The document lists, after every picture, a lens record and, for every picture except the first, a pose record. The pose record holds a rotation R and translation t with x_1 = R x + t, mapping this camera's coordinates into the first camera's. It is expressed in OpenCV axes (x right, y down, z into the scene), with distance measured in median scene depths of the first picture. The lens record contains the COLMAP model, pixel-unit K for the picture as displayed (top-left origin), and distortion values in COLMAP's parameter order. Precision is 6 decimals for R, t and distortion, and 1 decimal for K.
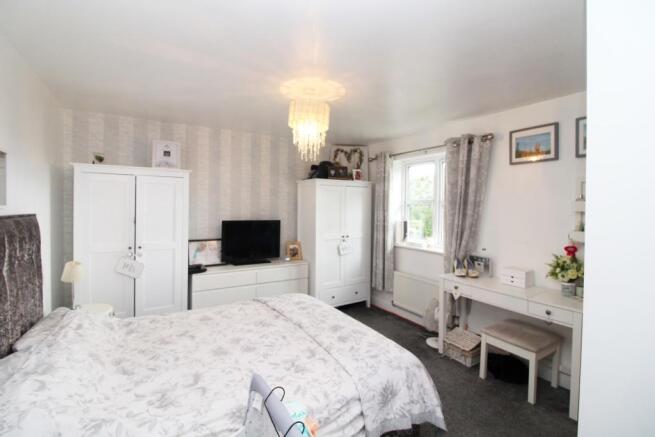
lens RADIAL K [[303.1, 0, 327.7], [0, 303.1, 207.0], [0, 0, 1]] dist [0.000411, -0.015814]
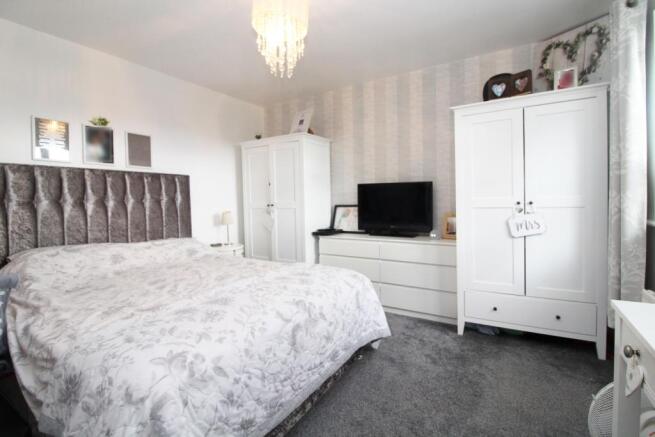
lens RADIAL K [[303.1, 0, 327.7], [0, 303.1, 207.0], [0, 0, 1]] dist [0.000411, -0.015814]
pose [[0.448561, -0.000921, -0.893752, 0.388603], [0.019792, 0.999764, 0.008903, 0.096683], [0.893533, -0.021683, 0.448473, 0.475656]]
